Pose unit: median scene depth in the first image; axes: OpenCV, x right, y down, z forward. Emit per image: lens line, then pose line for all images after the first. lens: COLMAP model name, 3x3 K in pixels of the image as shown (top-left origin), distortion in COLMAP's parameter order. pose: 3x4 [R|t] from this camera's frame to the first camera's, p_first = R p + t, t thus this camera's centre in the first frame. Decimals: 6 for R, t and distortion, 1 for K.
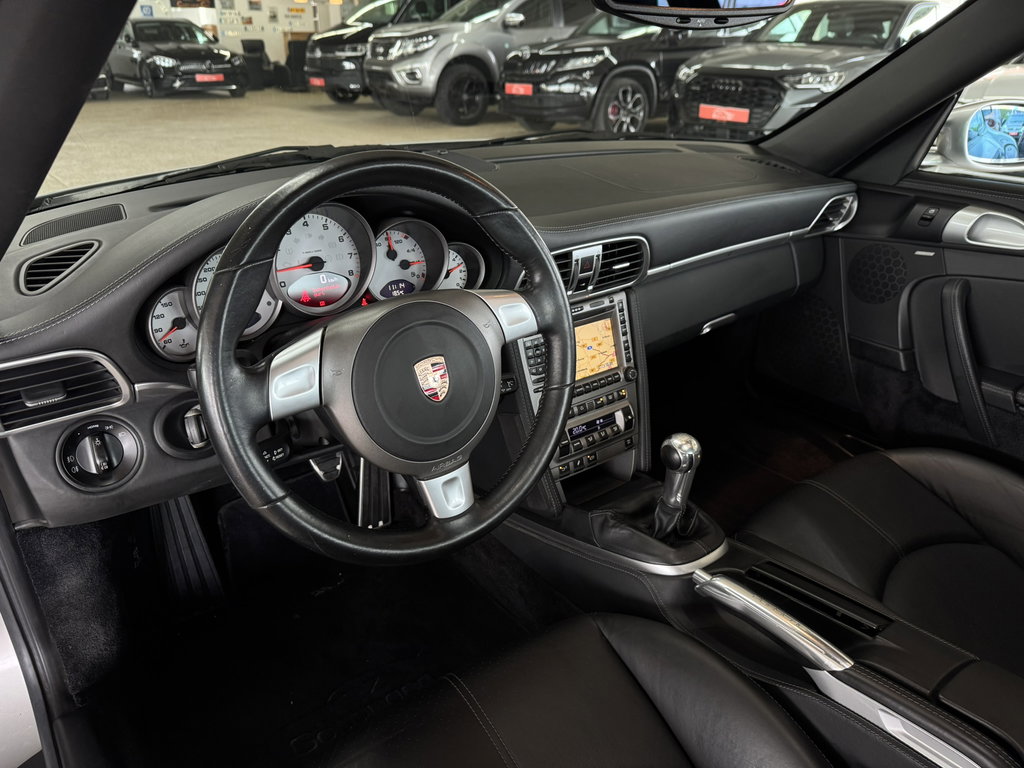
lens RADIAL K [[756.3, 0, 512.0], [0, 756.3, 384.0], [0, 0, 1]] dist [0.164189, -0.238307]
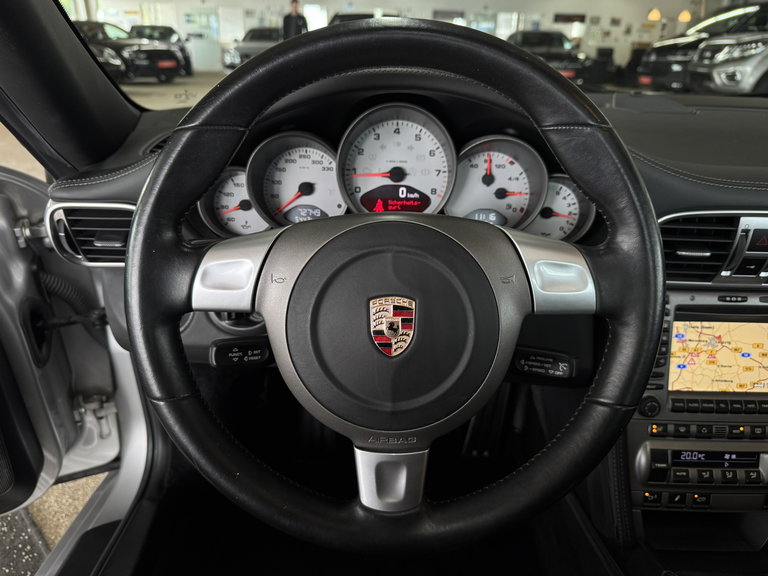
lens RADIAL K [[567.2, 0, 384.0], [0, 567.2, 288.0], [0, 0, 1]] dist [0.164189, -0.238307]
pose [[0.780171, 0.258526, -0.569647, 0.155509], [-0.271183, 0.960368, 0.064444, -0.059743], [0.563731, 0.104201, 0.819359, 0.403276]]
